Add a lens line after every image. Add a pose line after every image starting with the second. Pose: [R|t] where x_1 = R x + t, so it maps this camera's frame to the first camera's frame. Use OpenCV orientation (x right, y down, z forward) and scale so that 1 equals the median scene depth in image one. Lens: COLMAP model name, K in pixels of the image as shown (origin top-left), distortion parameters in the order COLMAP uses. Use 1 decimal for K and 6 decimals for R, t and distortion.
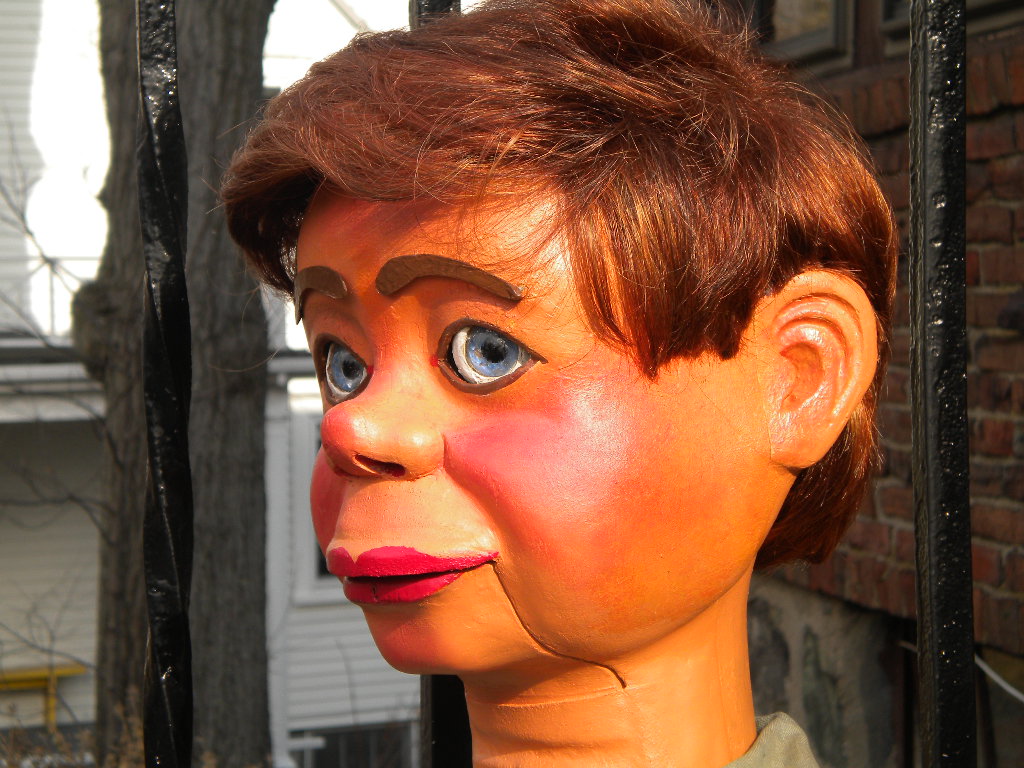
lens RADIAL K [[2350.0, 0, 512.0], [0, 2350.0, 384.0], [0, 0, 1]] dist [1.531598, -11.708672]
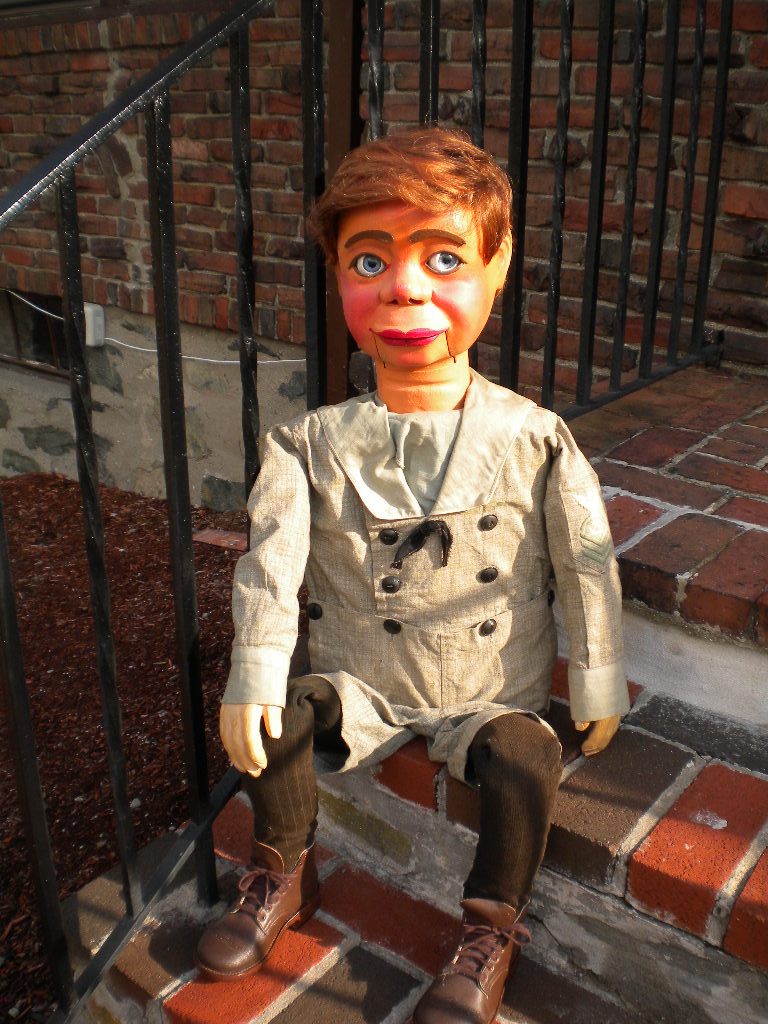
lens RADIAL K [[1061.3, 0, 384.0], [0, 1061.3, 512.0], [0, 0, 1]] dist [-0.033212, -0.200215]
pose [[0.793442, -0.198414, 0.575396, -0.694318], [-0.002799, 0.944173, 0.329439, -0.118325], [-0.608639, -0.263001, 0.748591, -0.033788]]
